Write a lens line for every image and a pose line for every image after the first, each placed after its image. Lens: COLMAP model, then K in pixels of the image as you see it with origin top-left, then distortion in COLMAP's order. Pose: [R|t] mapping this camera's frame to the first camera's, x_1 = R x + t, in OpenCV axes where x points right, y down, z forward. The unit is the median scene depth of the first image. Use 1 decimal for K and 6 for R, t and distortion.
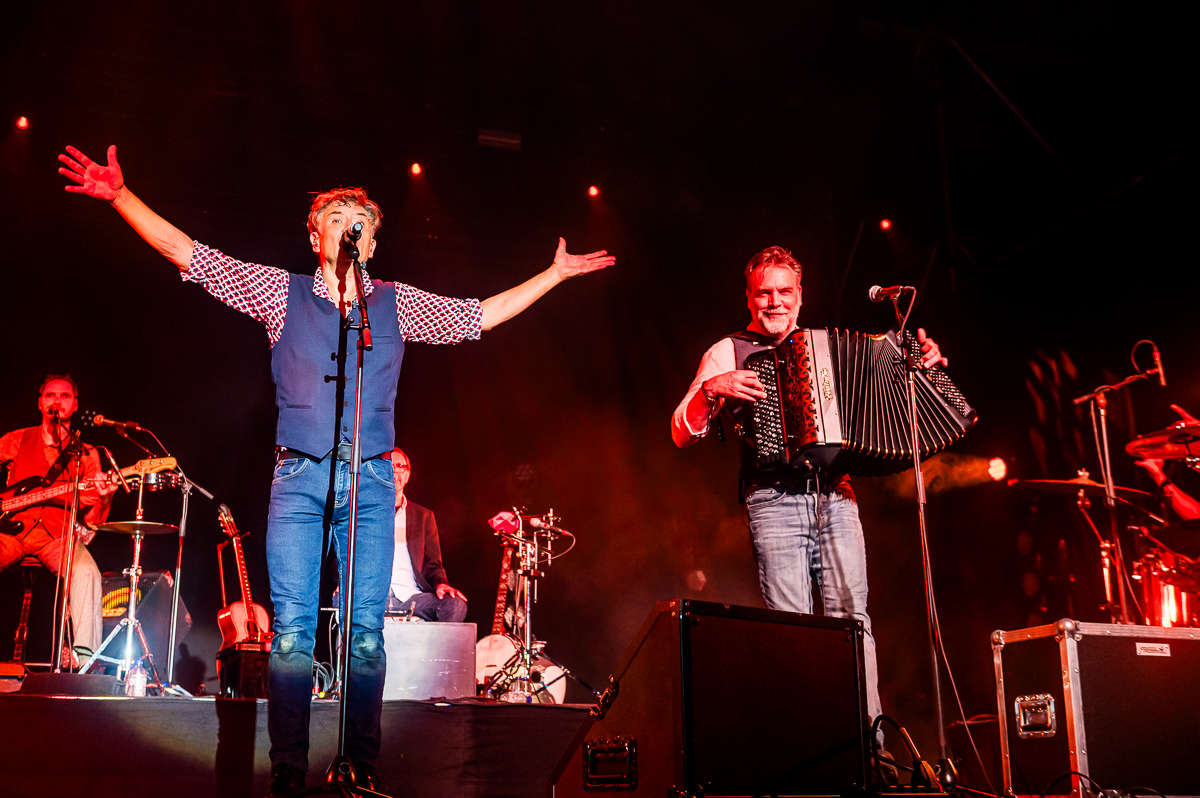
lens RADIAL K [[1498.5, 0, 596.5], [0, 1498.5, 371.8], [0, 0, 1]] dist [-0.003915, 0.006928]
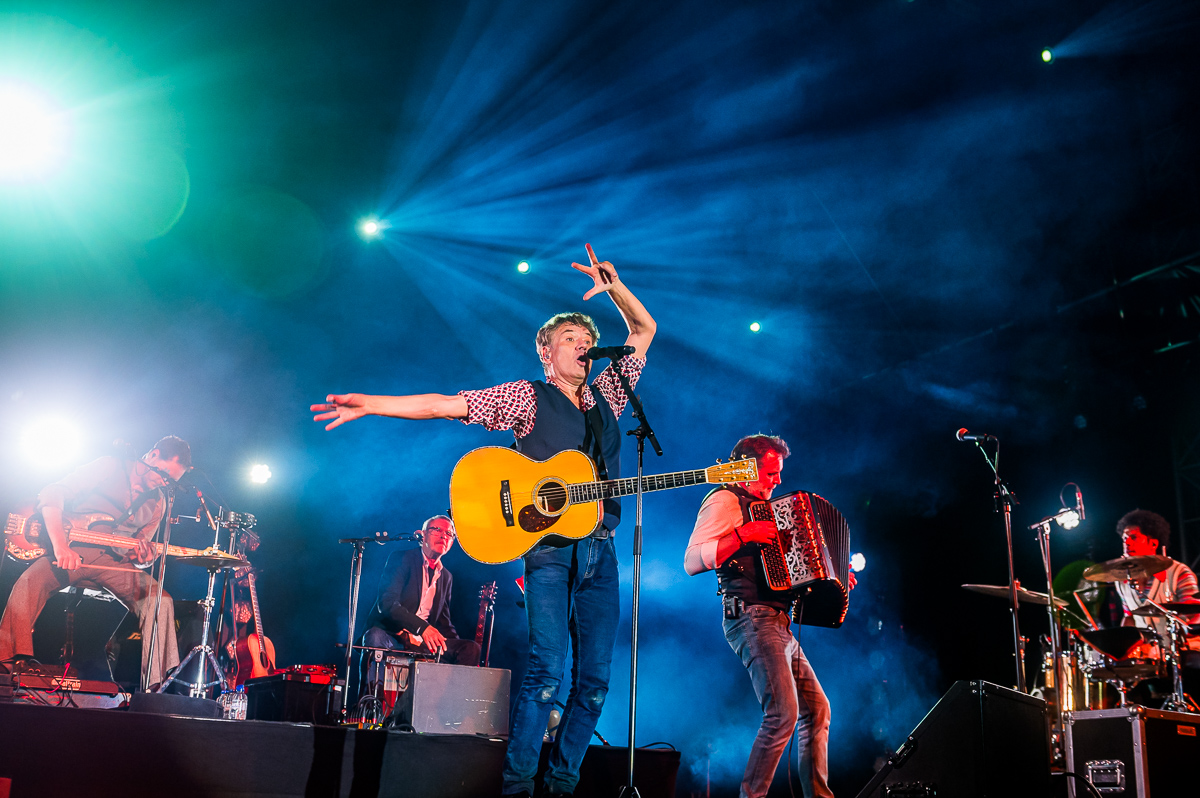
lens RADIAL K [[1407.5, 0, 628.4], [0, 1407.5, 398.0], [0, 0, 1]] dist [-0.015815, -0.016890]
pose [[0.960975, 0.110167, 0.253753, -0.292943], [-0.104905, 0.993893, -0.034221, -0.011531], [-0.255974, 0.006266, 0.966663, -0.065461]]
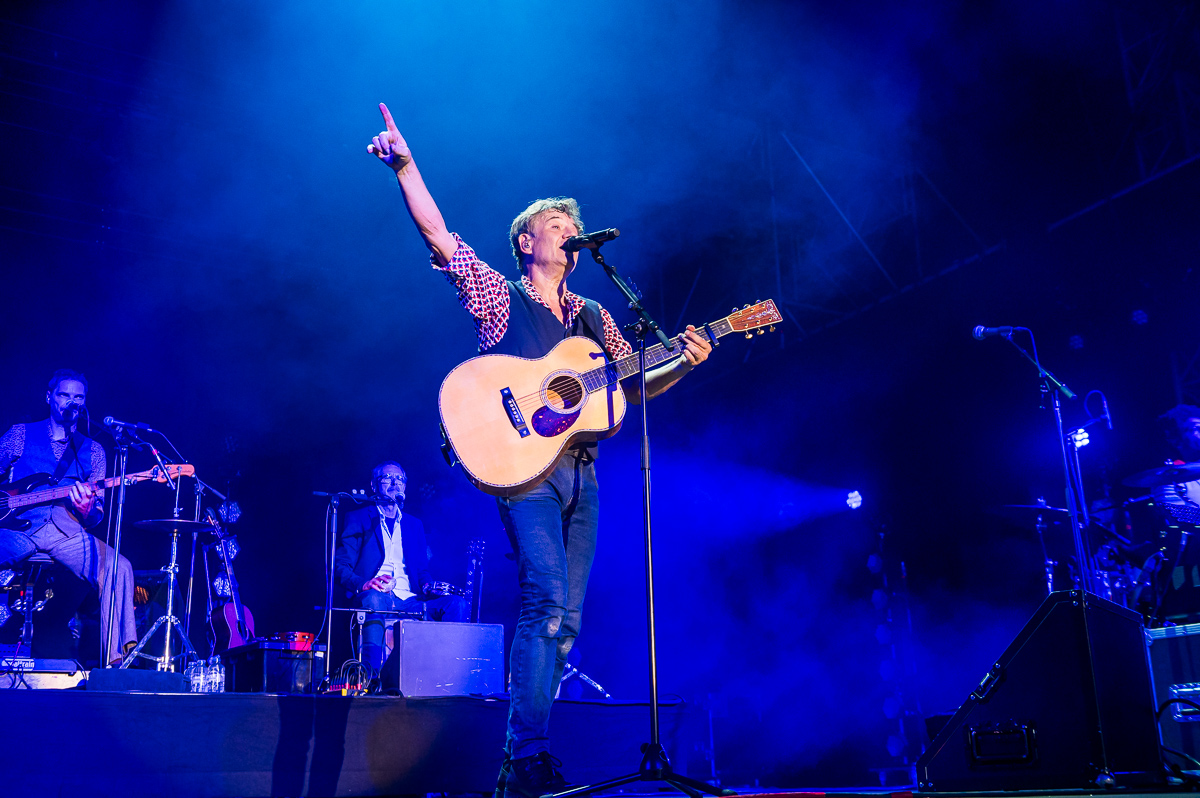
lens RADIAL K [[1300.6, 0, 582.7], [0, 1300.6, 403.3], [0, 0, 1]] dist [-0.010938, -0.009492]
pose [[0.968968, 0.051374, 0.241790, -0.260147], [-0.048243, 0.998658, -0.018853, 0.025931], [-0.242434, 0.006604, 0.970145, 0.089430]]
